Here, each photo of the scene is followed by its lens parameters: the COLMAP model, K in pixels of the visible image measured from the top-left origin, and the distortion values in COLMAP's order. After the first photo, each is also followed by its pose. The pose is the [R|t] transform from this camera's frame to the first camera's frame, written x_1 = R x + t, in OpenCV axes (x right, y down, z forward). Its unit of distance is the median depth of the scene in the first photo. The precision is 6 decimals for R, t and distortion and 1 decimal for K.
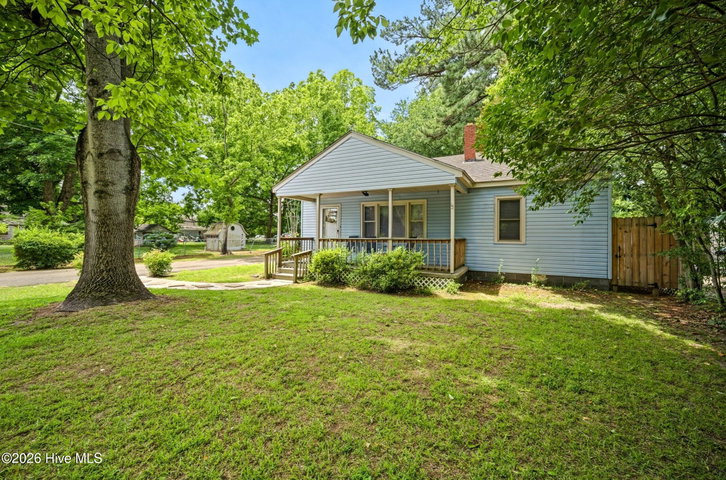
lens RADIAL K [[276.7, 0, 363.2], [0, 276.7, 236.9], [0, 0, 1]] dist [-0.003254, -0.000185]
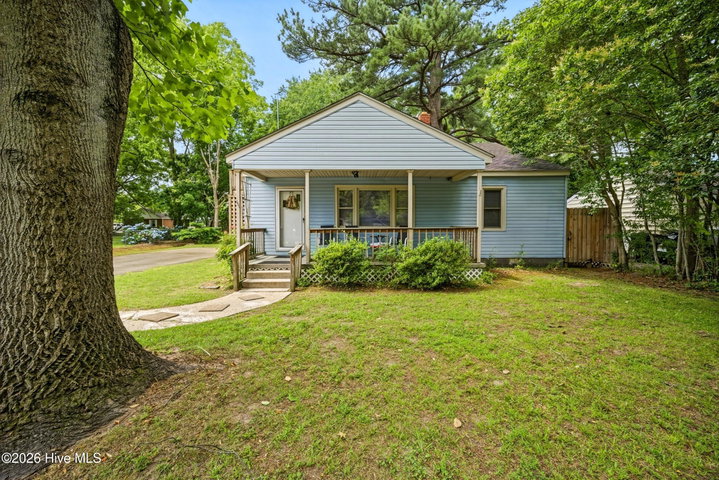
lens RADIAL K [[274.0, 0, 359.1], [0, 274.0, 238.9], [0, 0, 1]] dist [-0.003254, -0.000185]
pose [[0.891455, -0.033265, 0.451886, -0.417193], [0.012118, 0.998695, 0.049612, -0.003770], [-0.452947, -0.038751, 0.890695, 0.289788]]
